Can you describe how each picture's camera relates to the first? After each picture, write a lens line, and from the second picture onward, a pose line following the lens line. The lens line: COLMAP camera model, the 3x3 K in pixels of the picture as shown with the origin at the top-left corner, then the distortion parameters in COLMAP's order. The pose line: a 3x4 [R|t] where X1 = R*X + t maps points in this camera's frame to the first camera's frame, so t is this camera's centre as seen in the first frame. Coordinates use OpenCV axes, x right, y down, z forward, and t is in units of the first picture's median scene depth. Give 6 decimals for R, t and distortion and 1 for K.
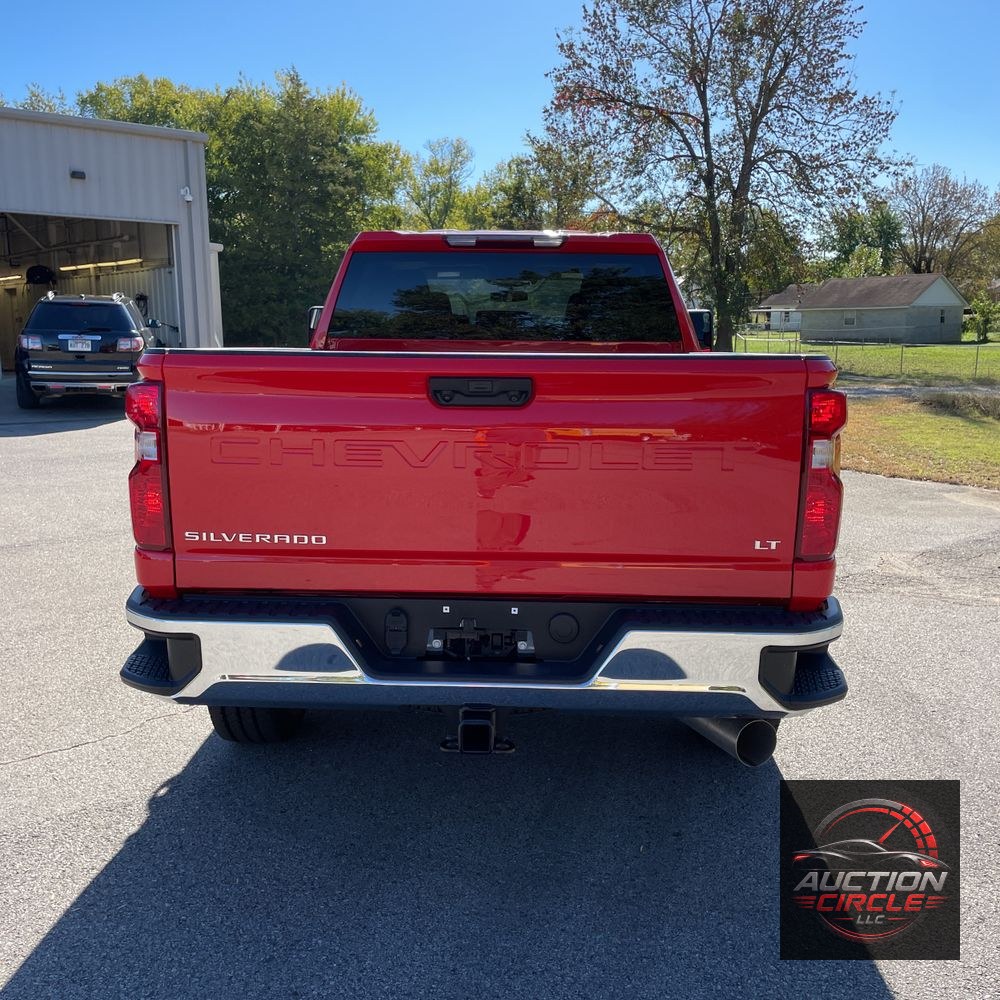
lens RADIAL K [[1029.8, 0, 492.3], [0, 1029.8, 511.1], [0, 0, 1]] dist [-0.007922, -0.019462]
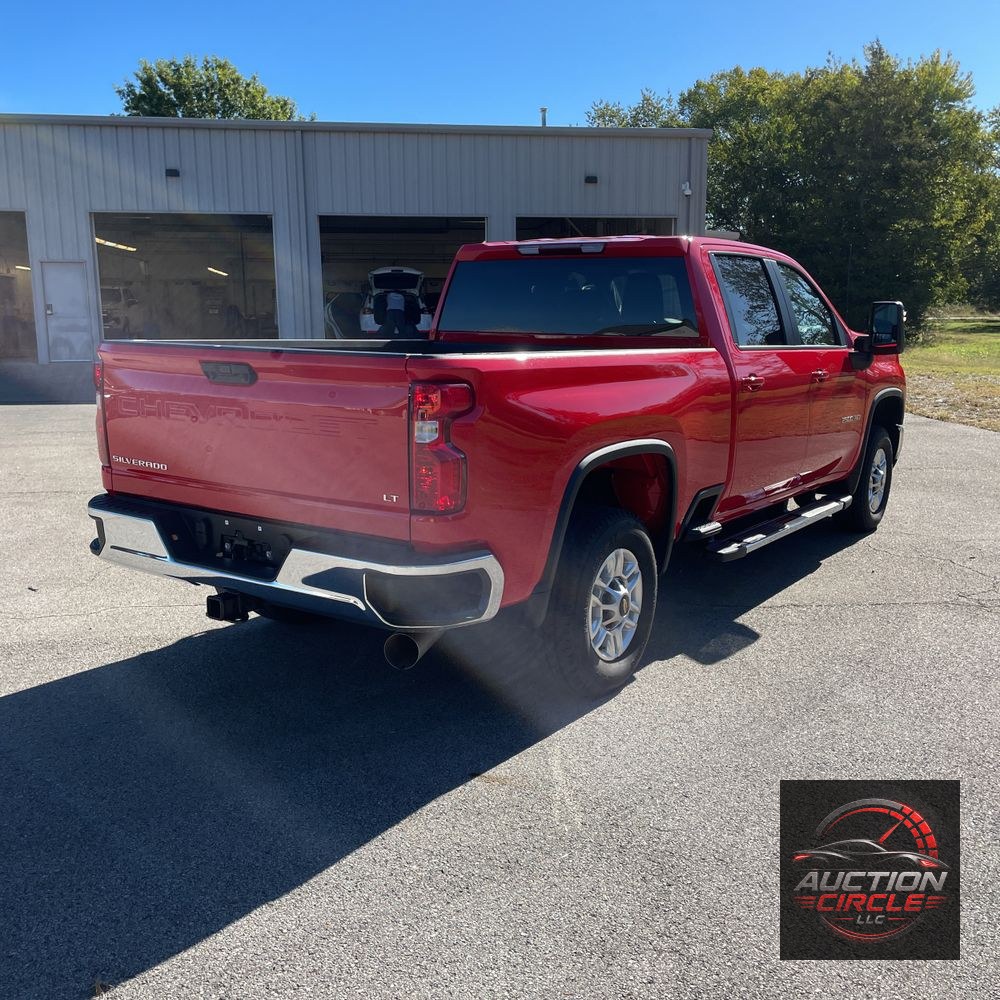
lens RADIAL K [[1047.0, 0, 500.2], [0, 1047.0, 473.3], [0, 0, 1]] dist [0.132523, -0.237672]
pose [[0.823014, 0.083581, -0.561839, 0.087229], [-0.095983, 0.995355, 0.007470, -0.001777], [0.559853, 0.047779, 0.827213, -0.002535]]
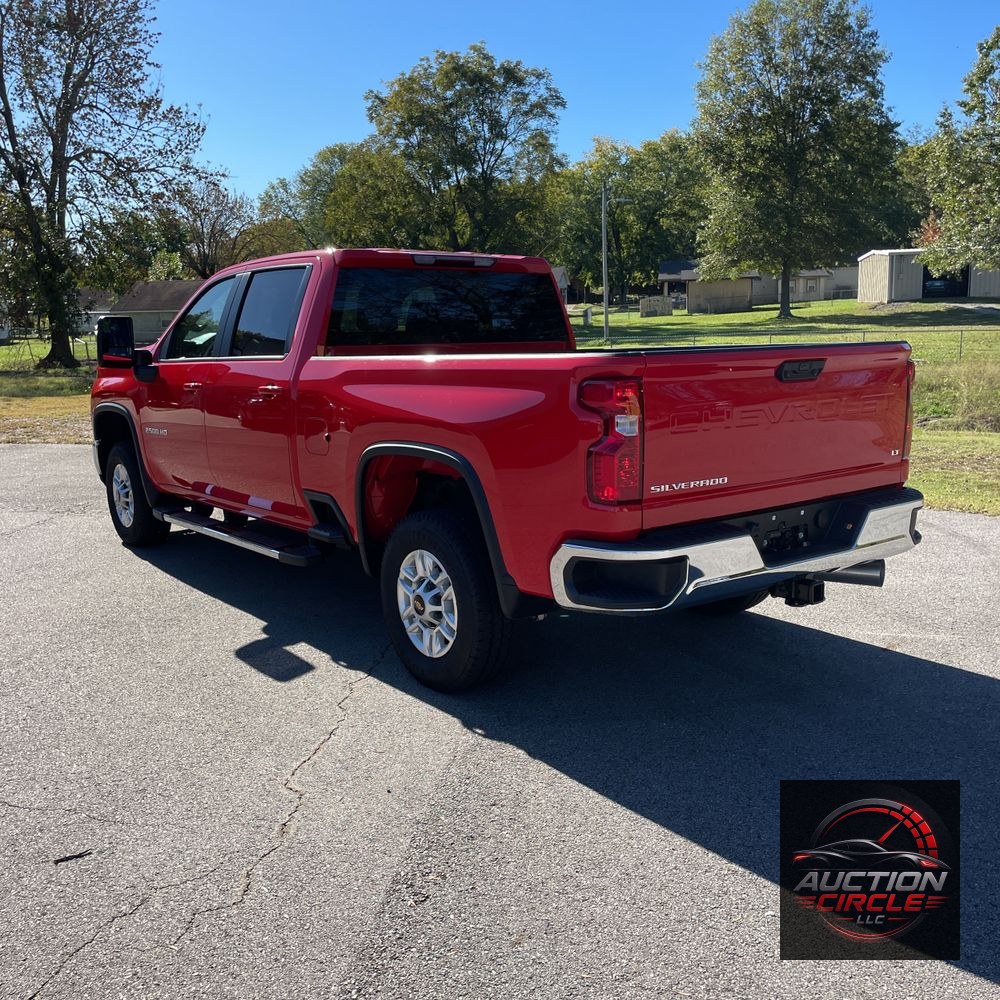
lens RADIAL K [[1008.7, 0, 496.4], [0, 1008.7, 535.1], [0, 0, 1]] dist [0.013582, 0.007715]
pose [[0.759213, -0.146327, 0.634179, -0.131311], [0.130679, 0.988828, 0.071713, -0.003907], [-0.637588, 0.028429, 0.769853, 0.011222]]
